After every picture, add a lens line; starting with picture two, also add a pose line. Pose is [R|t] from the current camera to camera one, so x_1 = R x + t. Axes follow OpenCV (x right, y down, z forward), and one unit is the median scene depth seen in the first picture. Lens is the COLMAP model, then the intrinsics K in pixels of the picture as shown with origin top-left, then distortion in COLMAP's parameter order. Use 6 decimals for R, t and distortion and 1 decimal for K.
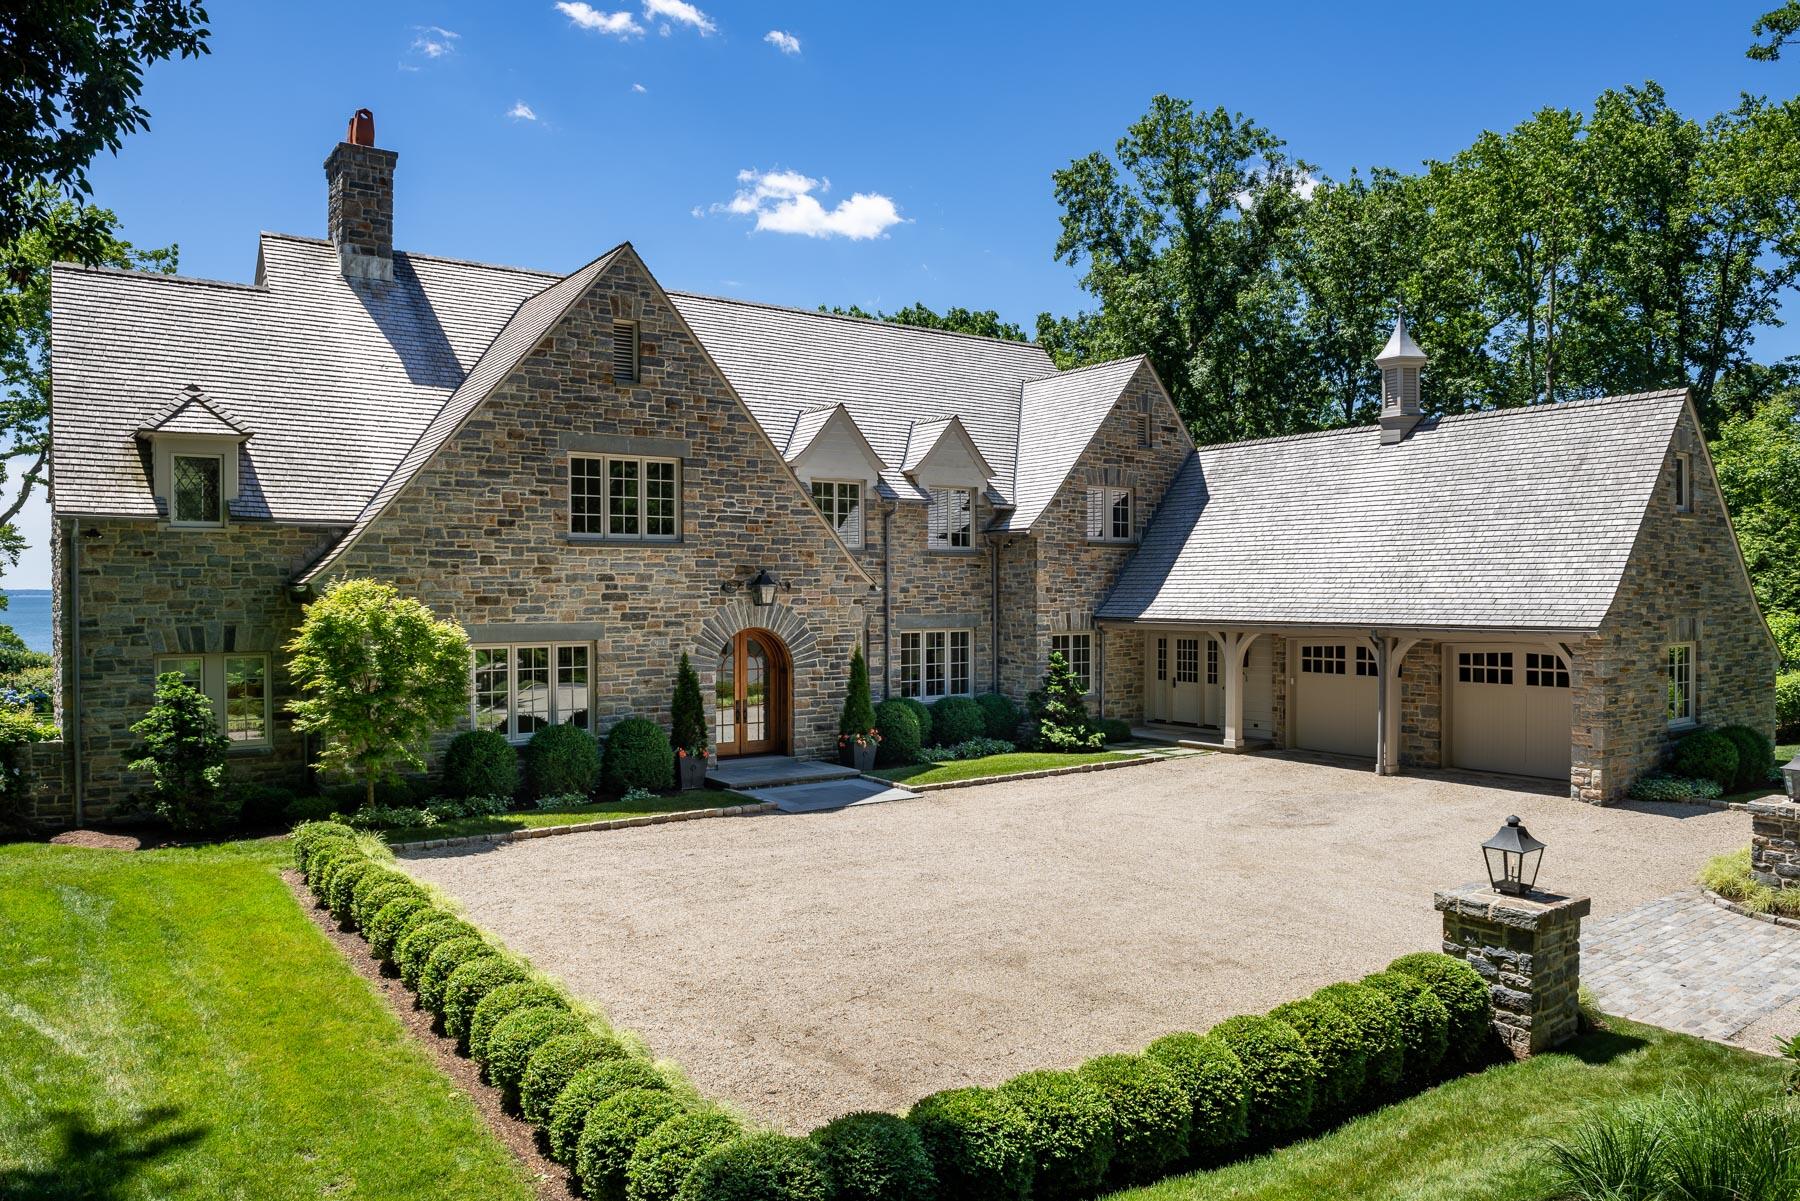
lens RADIAL K [[1247.8, 0, 901.5], [0, 1247.8, 599.5], [0, 0, 1]] dist [-0.008800, -0.000631]
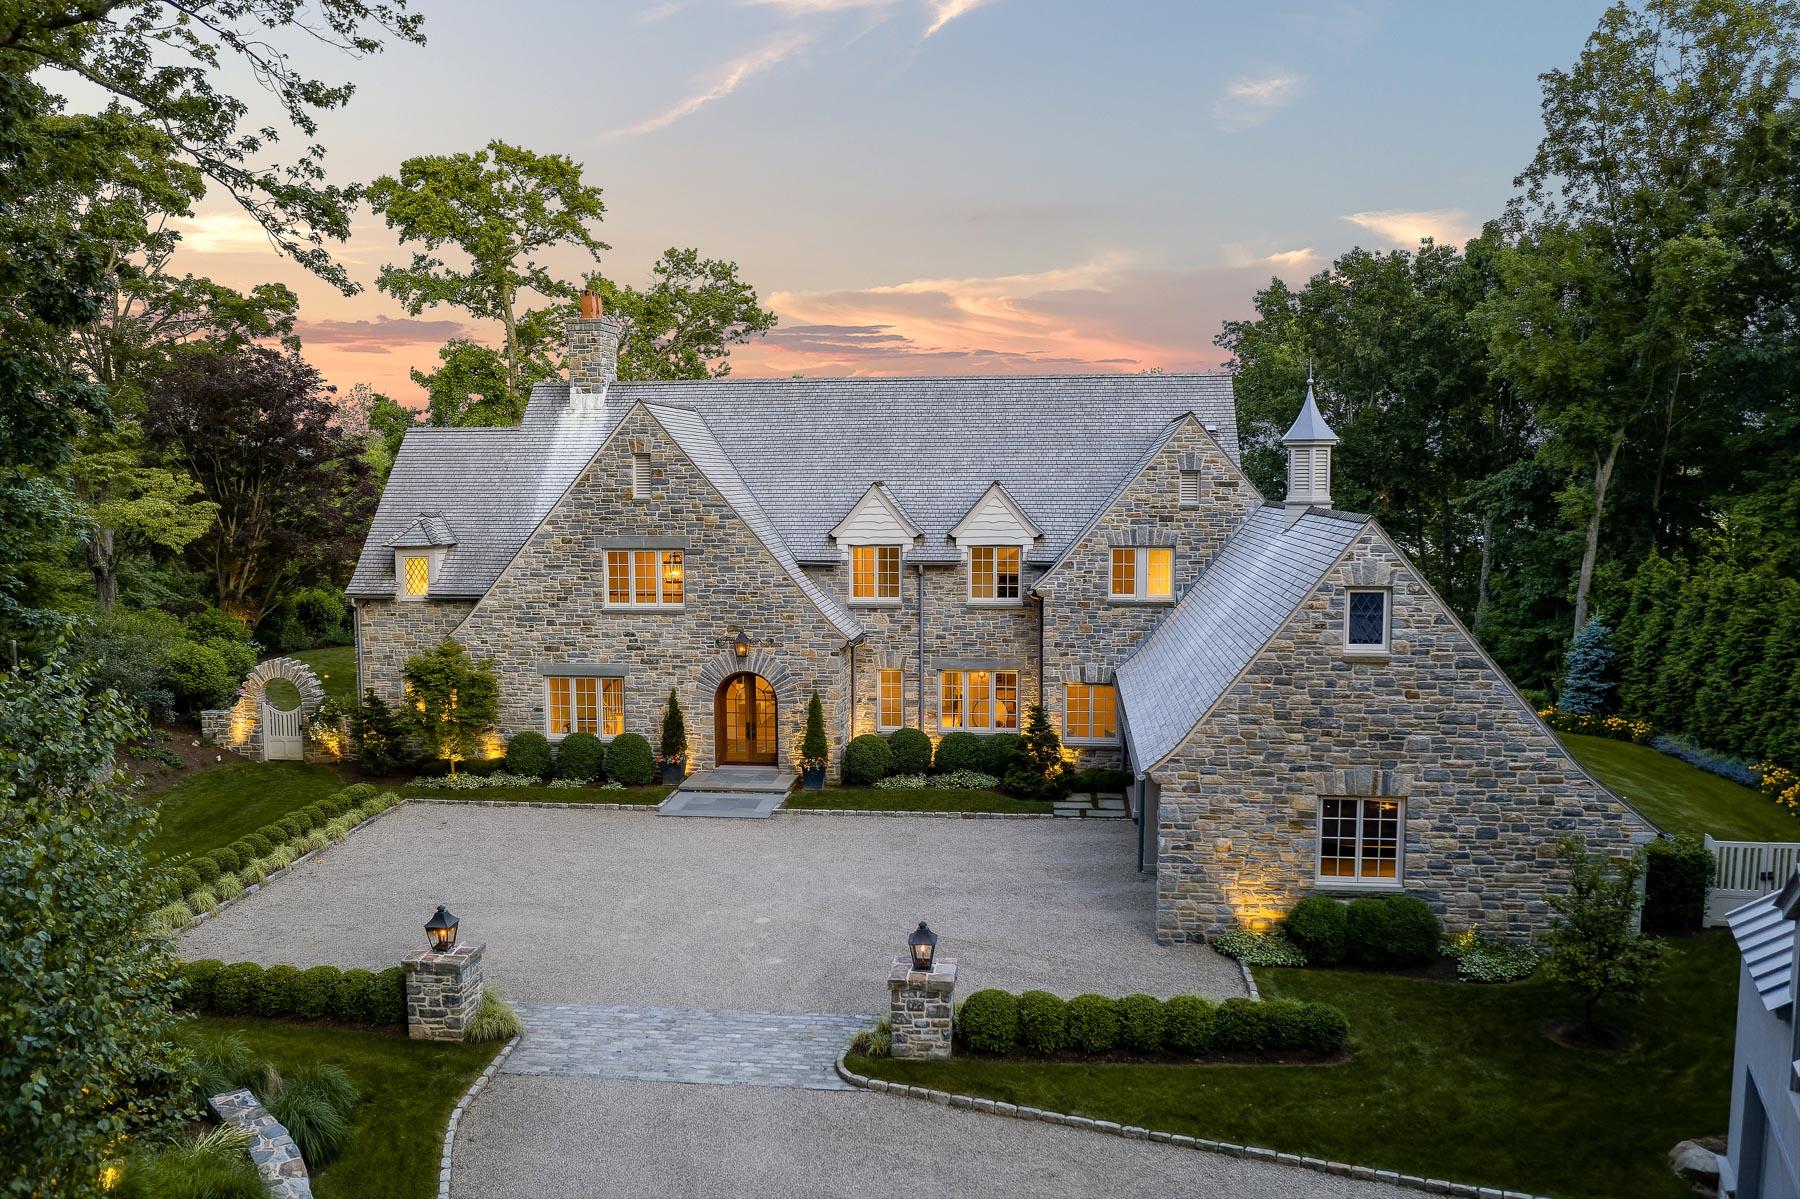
lens RADIAL K [[1393.0, 0, 900.6], [0, 1393.0, 600.7], [0, 0, 1]] dist [0.012427, 0.002532]
pose [[0.732895, 0.066539, -0.677080, 1.061444], [0.000121, 0.995193, 0.097932, -0.209465], [0.680341, -0.071856, 0.729364, 0.029004]]
